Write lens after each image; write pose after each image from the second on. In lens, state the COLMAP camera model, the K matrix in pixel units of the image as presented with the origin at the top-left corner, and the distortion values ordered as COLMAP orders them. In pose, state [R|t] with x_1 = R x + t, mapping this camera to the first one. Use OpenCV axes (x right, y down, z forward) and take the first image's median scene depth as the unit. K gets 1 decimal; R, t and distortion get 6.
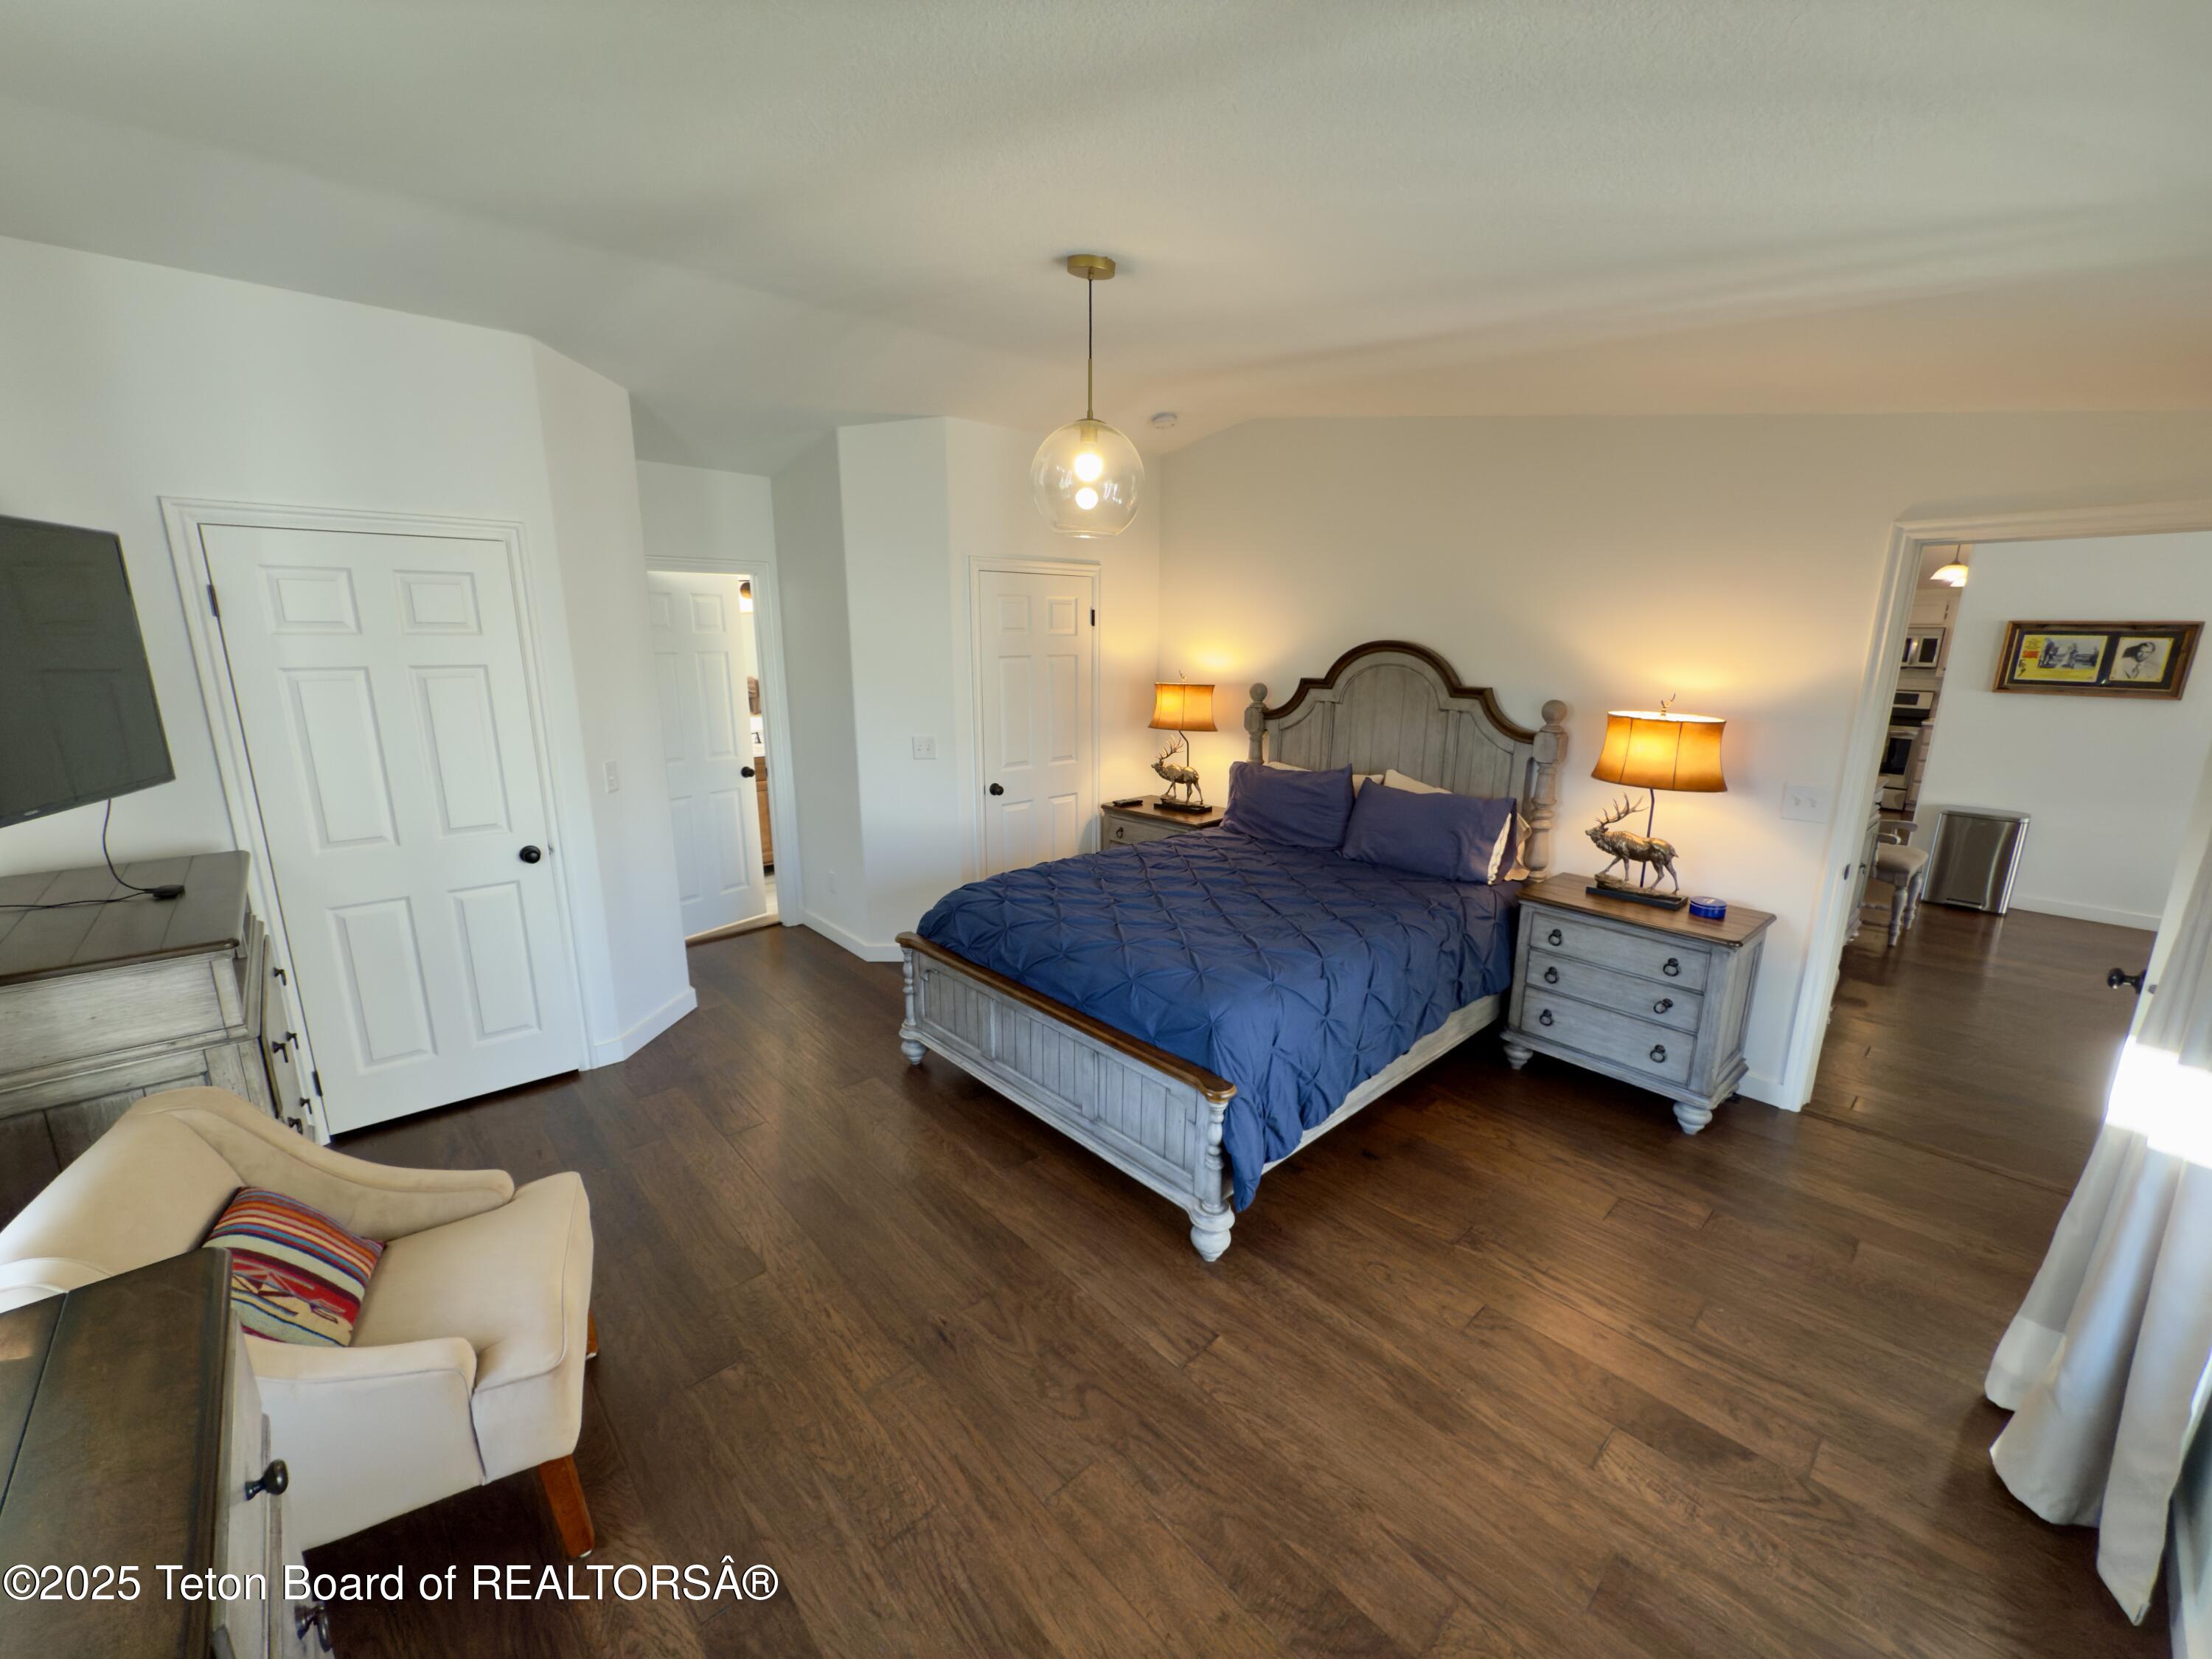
lens RADIAL K [[886.9, 0, 1106.0], [0, 886.9, 830.2], [0, 0, 1]] dist [0.000392, 0.000572]
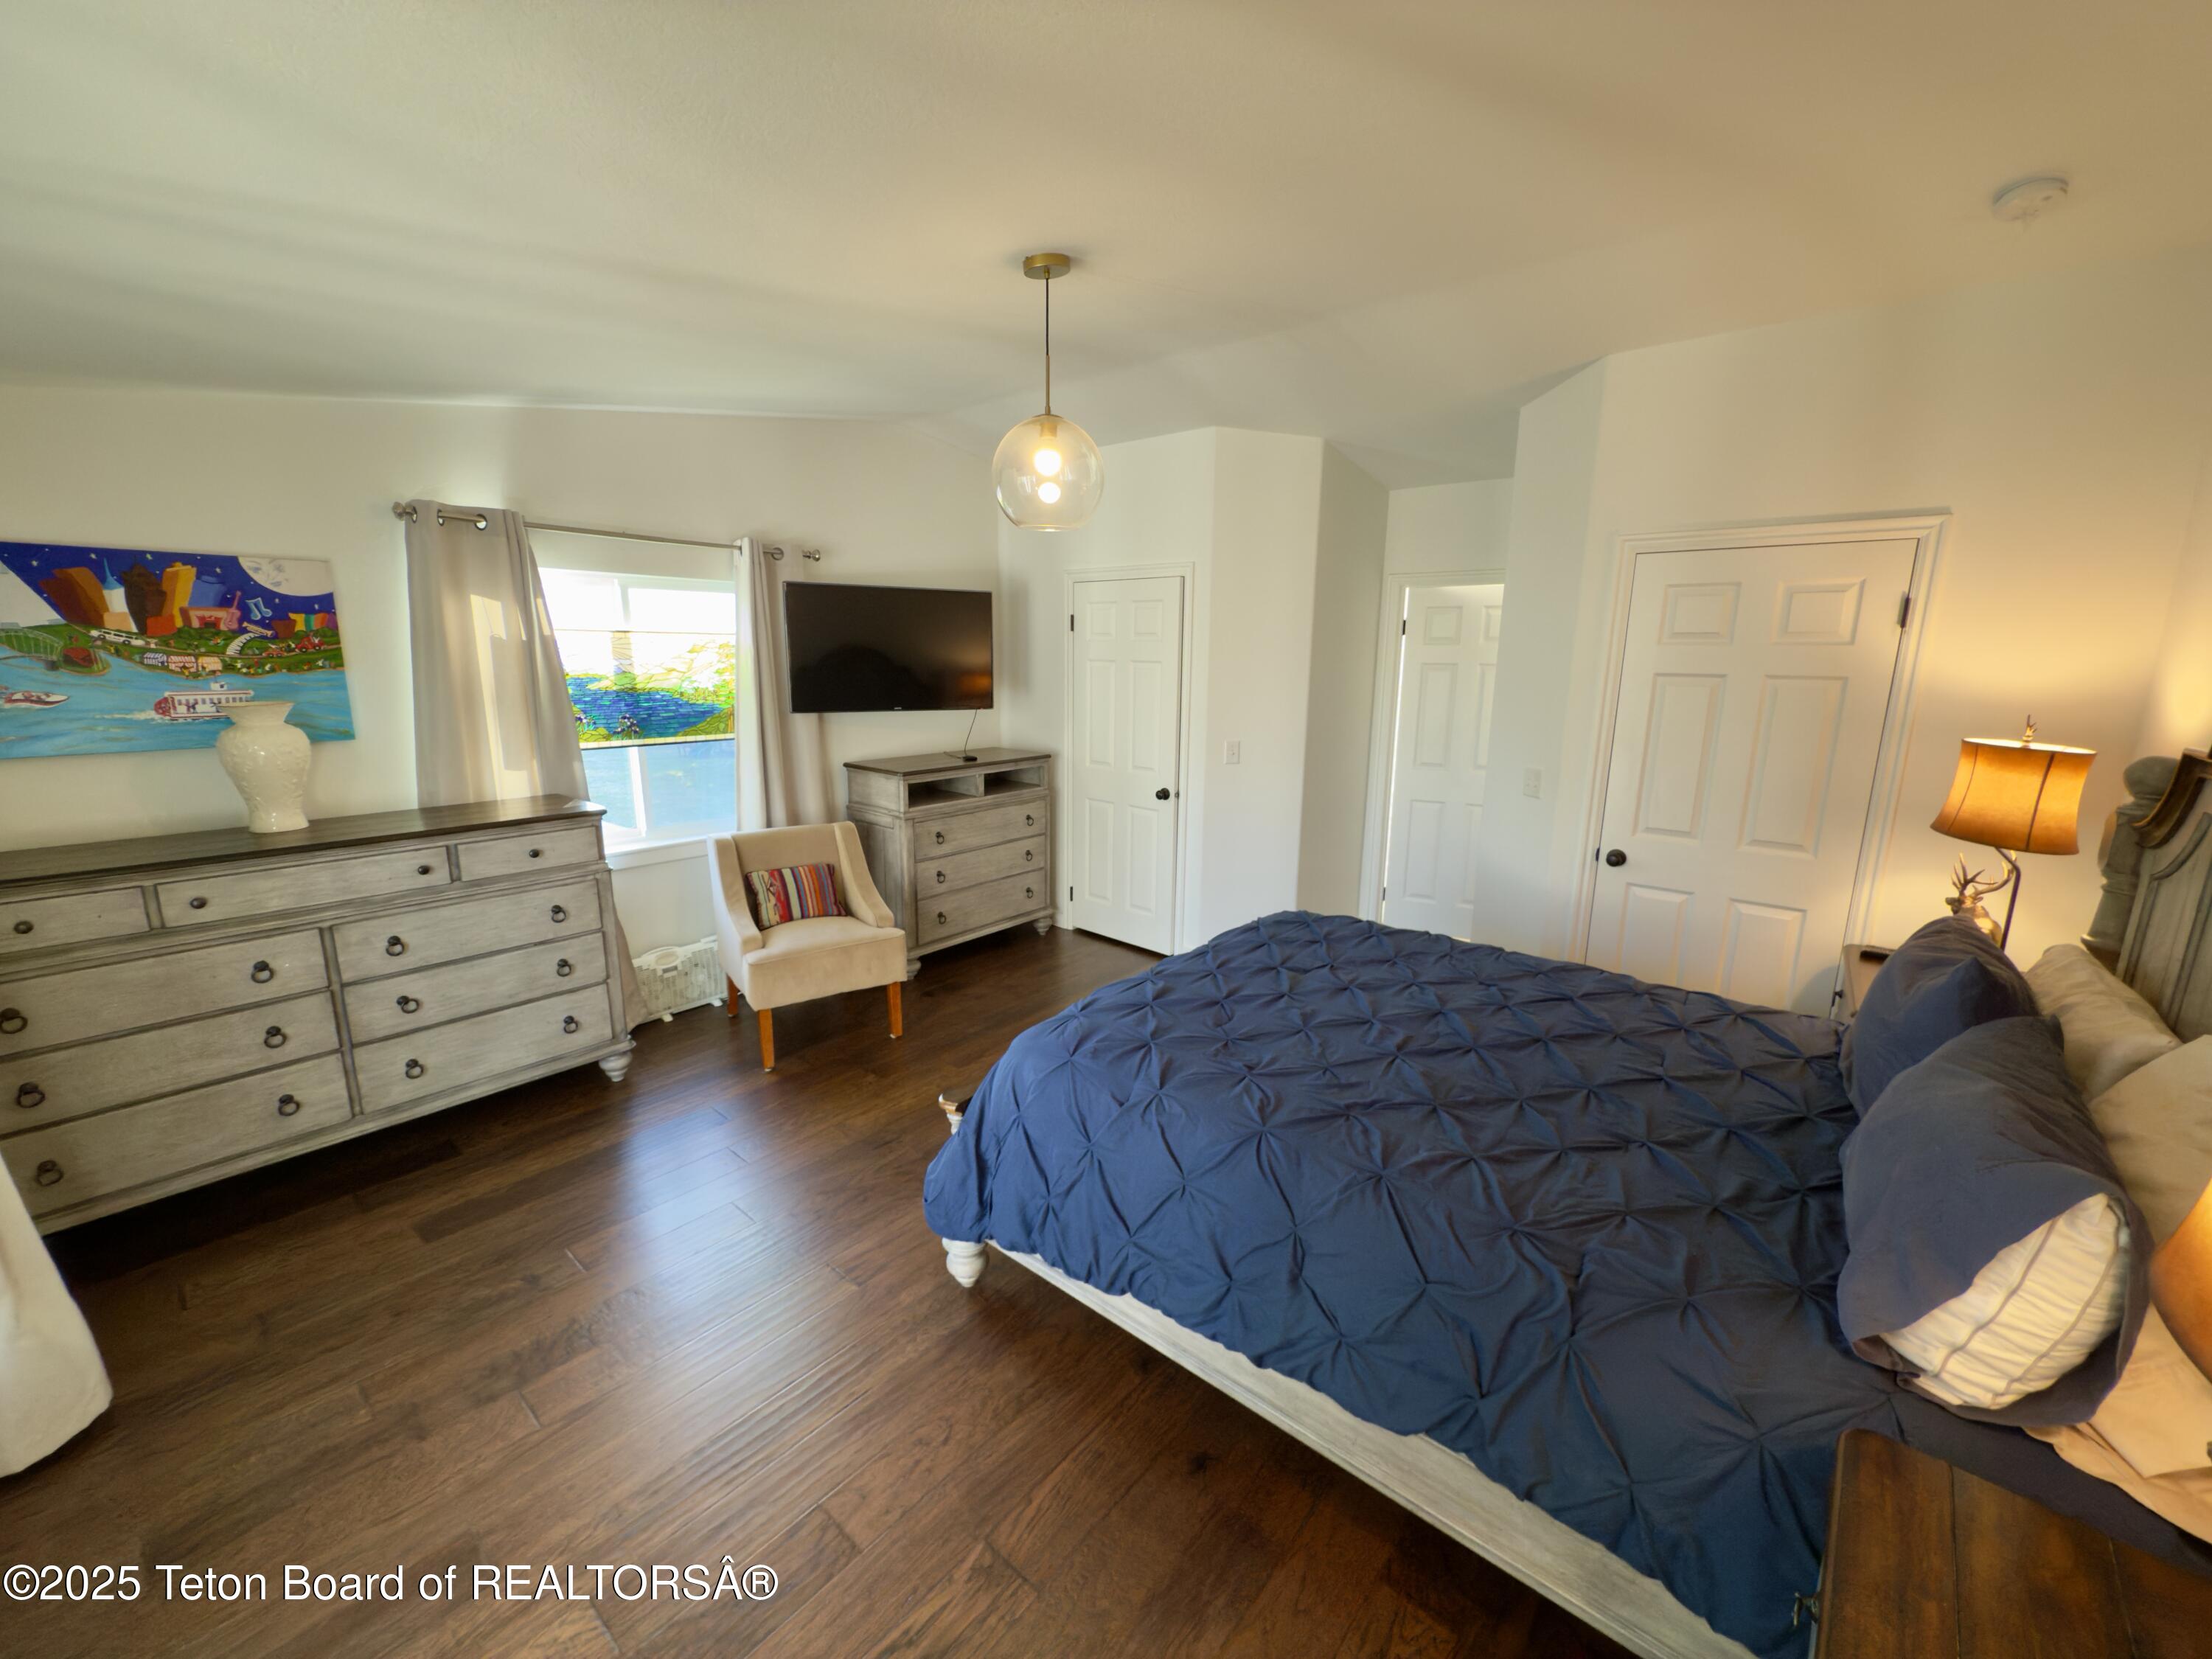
lens RADIAL K [[886.9, 0, 1110.8], [0, 886.9, 833.0], [0, 0, 1]] dist [0.000392, 0.000572]
pose [[0.114525, 0.197183, -0.973655, 0.653464], [-0.227996, 0.959159, 0.167429, -0.115469], [0.966903, 0.202815, 0.154804, 0.614802]]
